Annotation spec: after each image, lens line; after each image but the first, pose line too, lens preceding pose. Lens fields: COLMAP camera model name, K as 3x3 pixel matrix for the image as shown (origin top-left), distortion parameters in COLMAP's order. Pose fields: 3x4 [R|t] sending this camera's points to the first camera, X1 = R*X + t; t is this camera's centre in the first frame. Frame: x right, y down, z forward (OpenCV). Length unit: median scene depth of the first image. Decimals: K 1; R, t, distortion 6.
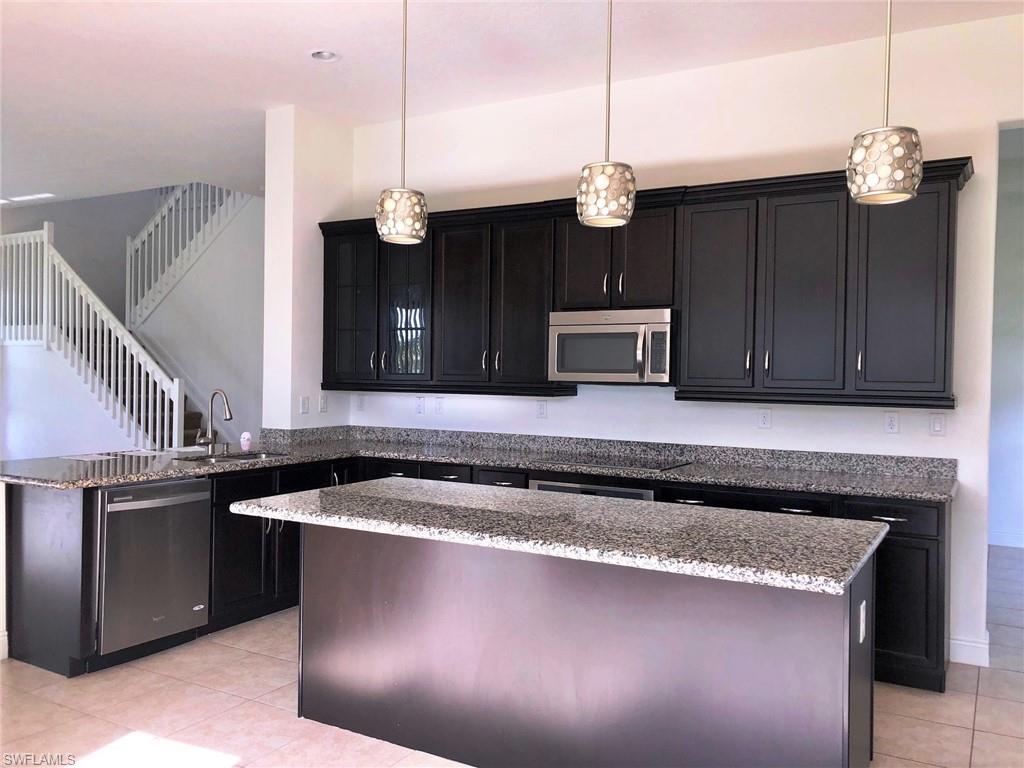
lens RADIAL K [[838.2, 0, 505.5], [0, 838.2, 387.6], [0, 0, 1]] dist [0.037587, -0.055333]
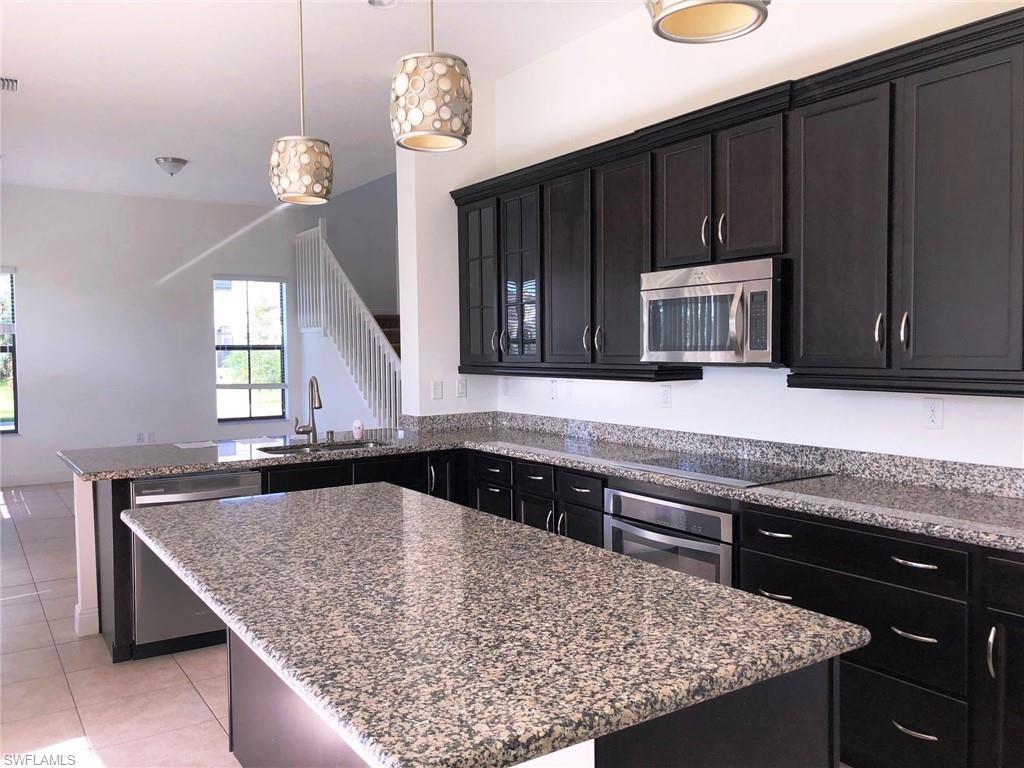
lens RADIAL K [[838.2, 0, 508.4], [0, 838.2, 384.9], [0, 0, 1]] dist [0.037587, -0.055333]
pose [[0.894615, -0.004726, -0.446814, 0.292377], [0.018209, 0.999499, 0.025886, -0.009125], [0.446468, -0.031294, 0.894252, 0.243383]]
